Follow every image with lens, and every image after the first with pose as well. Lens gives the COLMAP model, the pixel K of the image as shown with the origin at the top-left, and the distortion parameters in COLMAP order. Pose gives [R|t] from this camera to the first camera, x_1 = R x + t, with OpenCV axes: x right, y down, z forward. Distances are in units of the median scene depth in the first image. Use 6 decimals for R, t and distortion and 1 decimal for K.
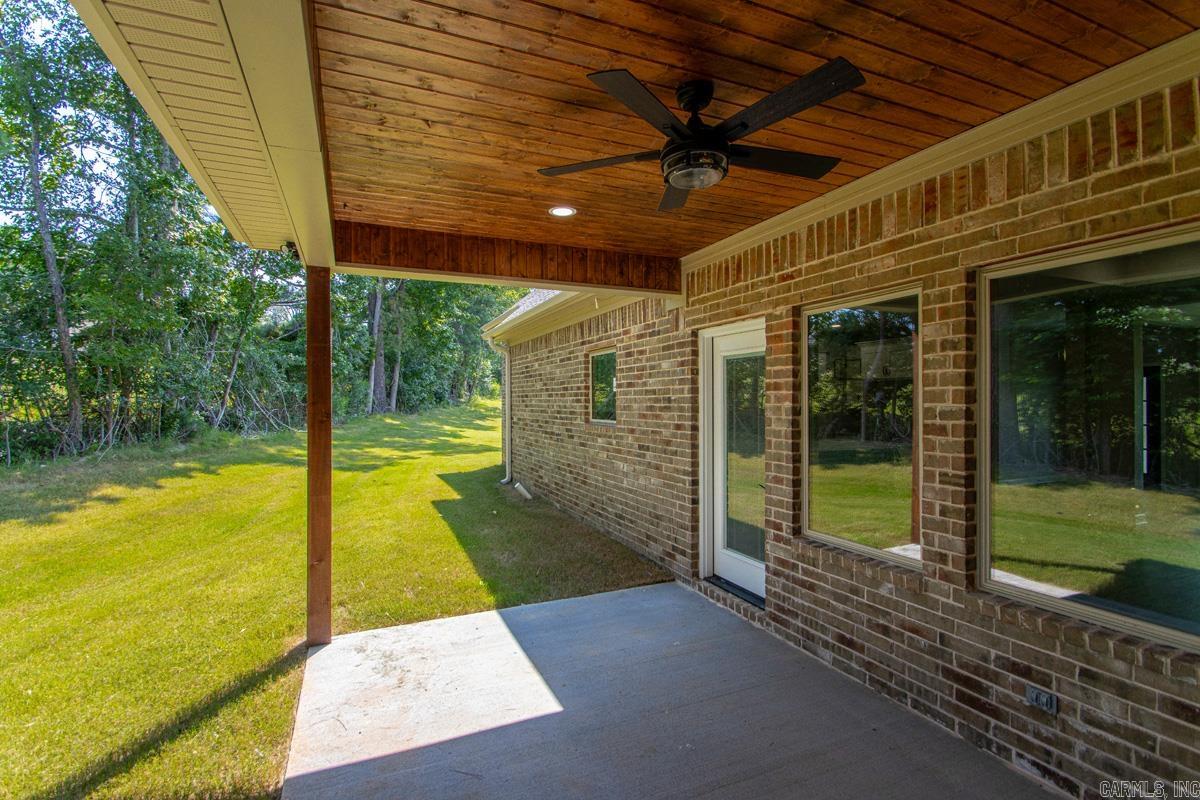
lens RADIAL K [[552.7, 0, 605.1], [0, 552.7, 398.6], [0, 0, 1]] dist [0.006921, -0.013894]
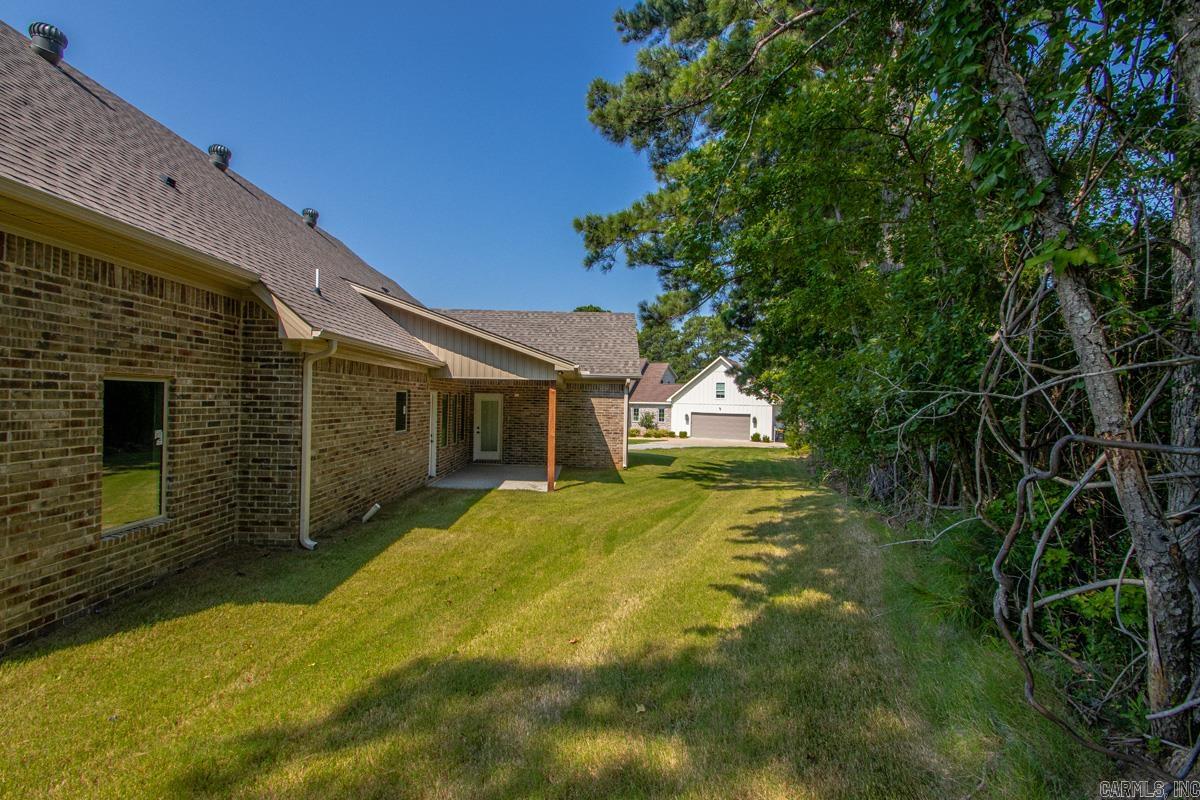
lens RADIAL K [[552.7, 0, 585.5], [0, 552.7, 403.0], [0, 0, 1]] dist [0.006921, -0.013894]
pose [[-0.912710, -0.014856, 0.408337, -2.071602], [-0.016952, 0.999855, -0.001513, -0.091651], [-0.408255, -0.008303, -0.912830, 3.960518]]
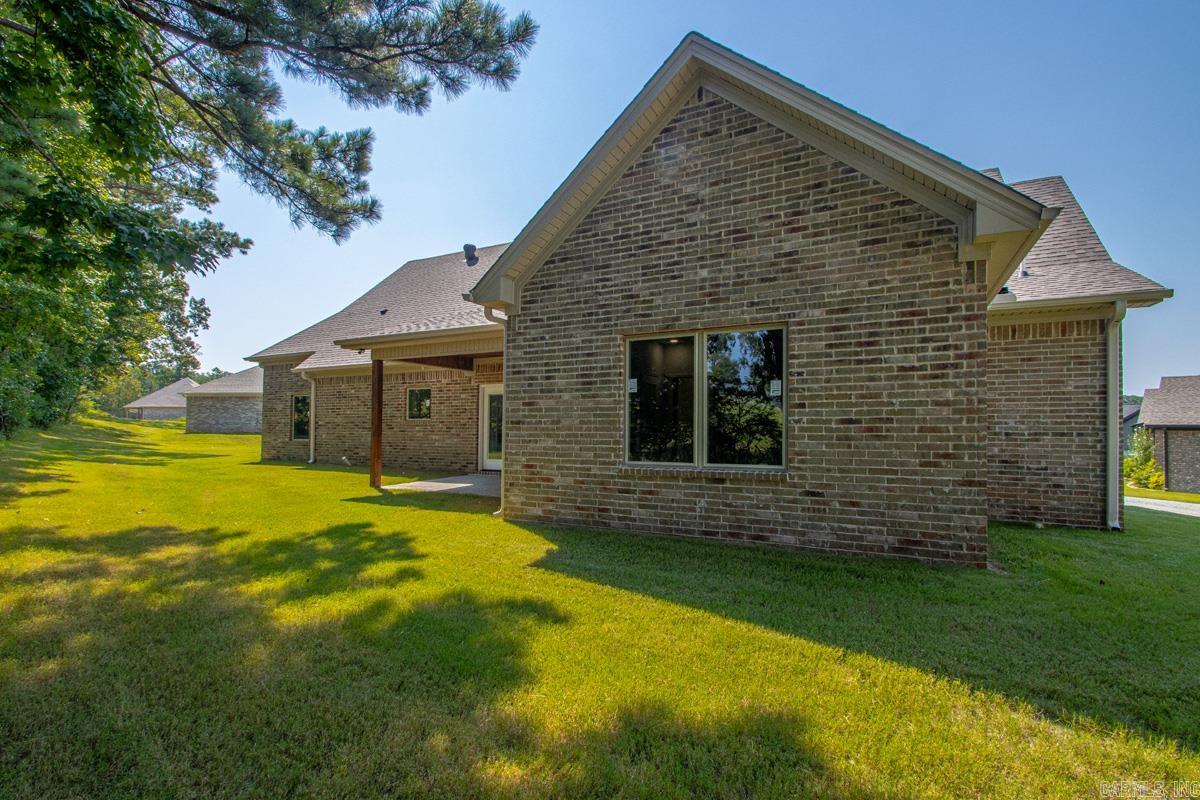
lens RADIAL K [[552.7, 0, 602.8], [0, 552.7, 406.6], [0, 0, 1]] dist [0.006921, -0.013894]
pose [[0.768305, 0.027666, 0.639486, -1.460115], [-0.004570, 0.999277, -0.037741, 0.119737], [-0.640068, 0.026074, 0.767876, -2.005545]]
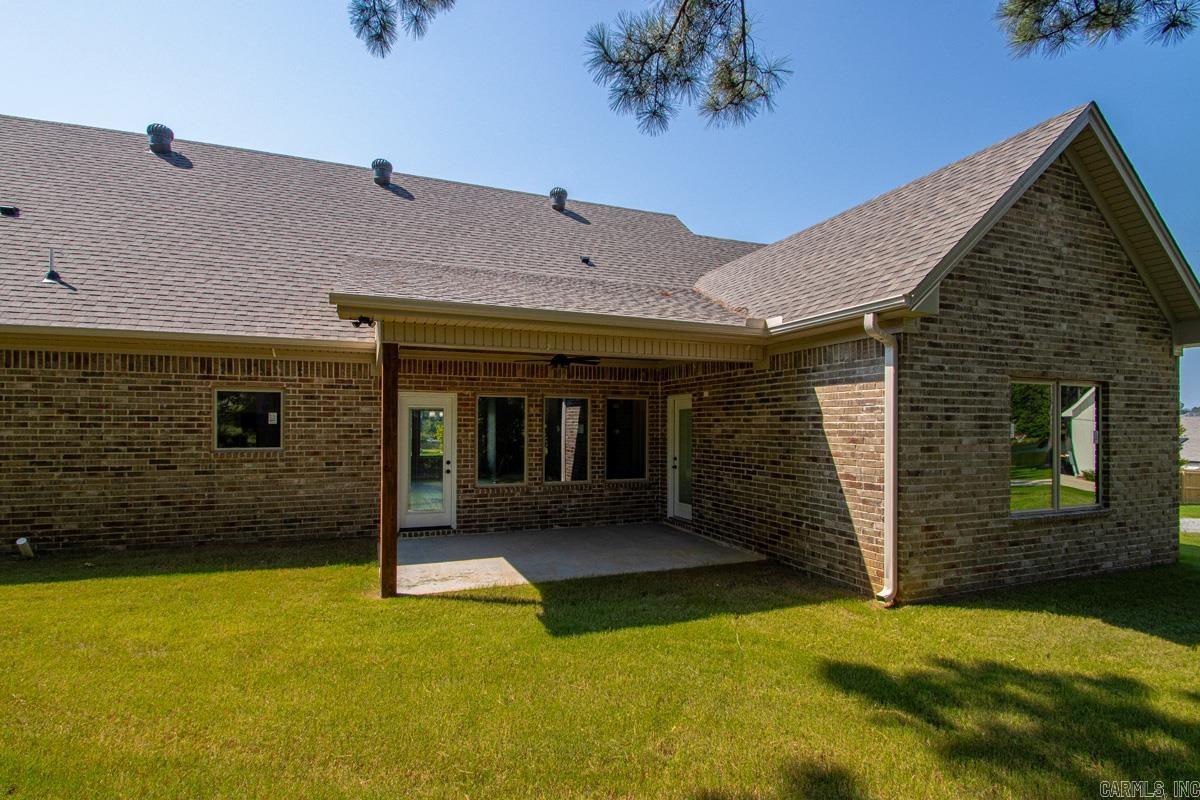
lens RADIAL K [[552.7, 0, 579.6], [0, 552.7, 423.1], [0, 0, 1]] dist [0.006921, -0.013894]
pose [[0.040802, 0.013806, 0.999072, -1.963428], [-0.005536, 0.999892, -0.013591, -0.002556], [-0.999152, -0.004976, 0.040874, 0.432121]]
